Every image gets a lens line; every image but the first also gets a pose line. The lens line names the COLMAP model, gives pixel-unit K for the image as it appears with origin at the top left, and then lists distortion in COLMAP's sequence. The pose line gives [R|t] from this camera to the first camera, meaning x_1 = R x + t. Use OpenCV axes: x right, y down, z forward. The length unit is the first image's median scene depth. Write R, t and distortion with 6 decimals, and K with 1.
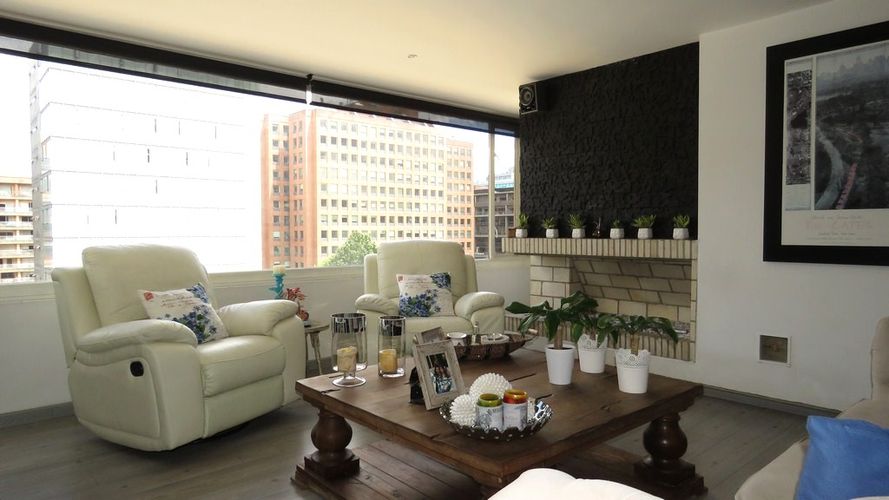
lens RADIAL K [[573.3, 0, 446.0], [0, 573.3, 249.7], [0, 0, 1]] dist [-0.001307, 0.000541]
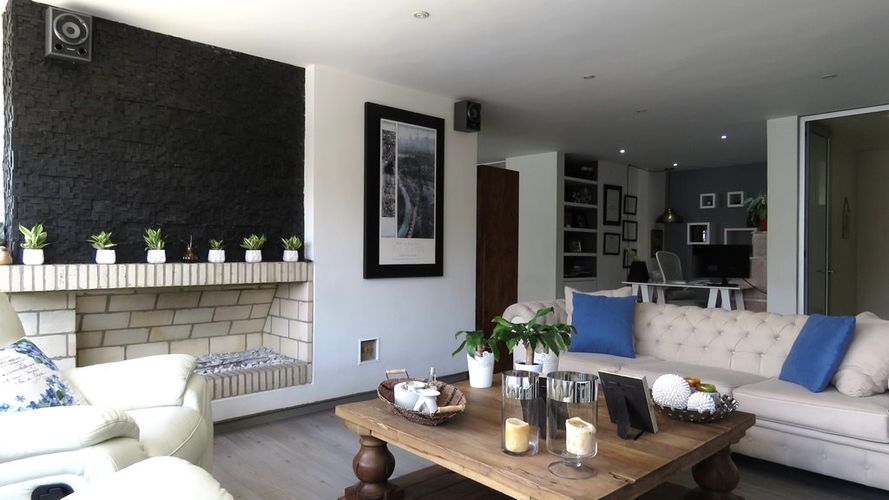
lens RADIAL K [[573.3, 0, 446.0], [0, 573.3, 249.7], [0, 0, 1]] dist [-0.001307, 0.000541]
pose [[-0.024037, 0.004730, 0.999700, -0.671556], [0.029069, 0.999569, -0.004031, -0.031733], [-0.999288, 0.028964, -0.024164, 0.893689]]
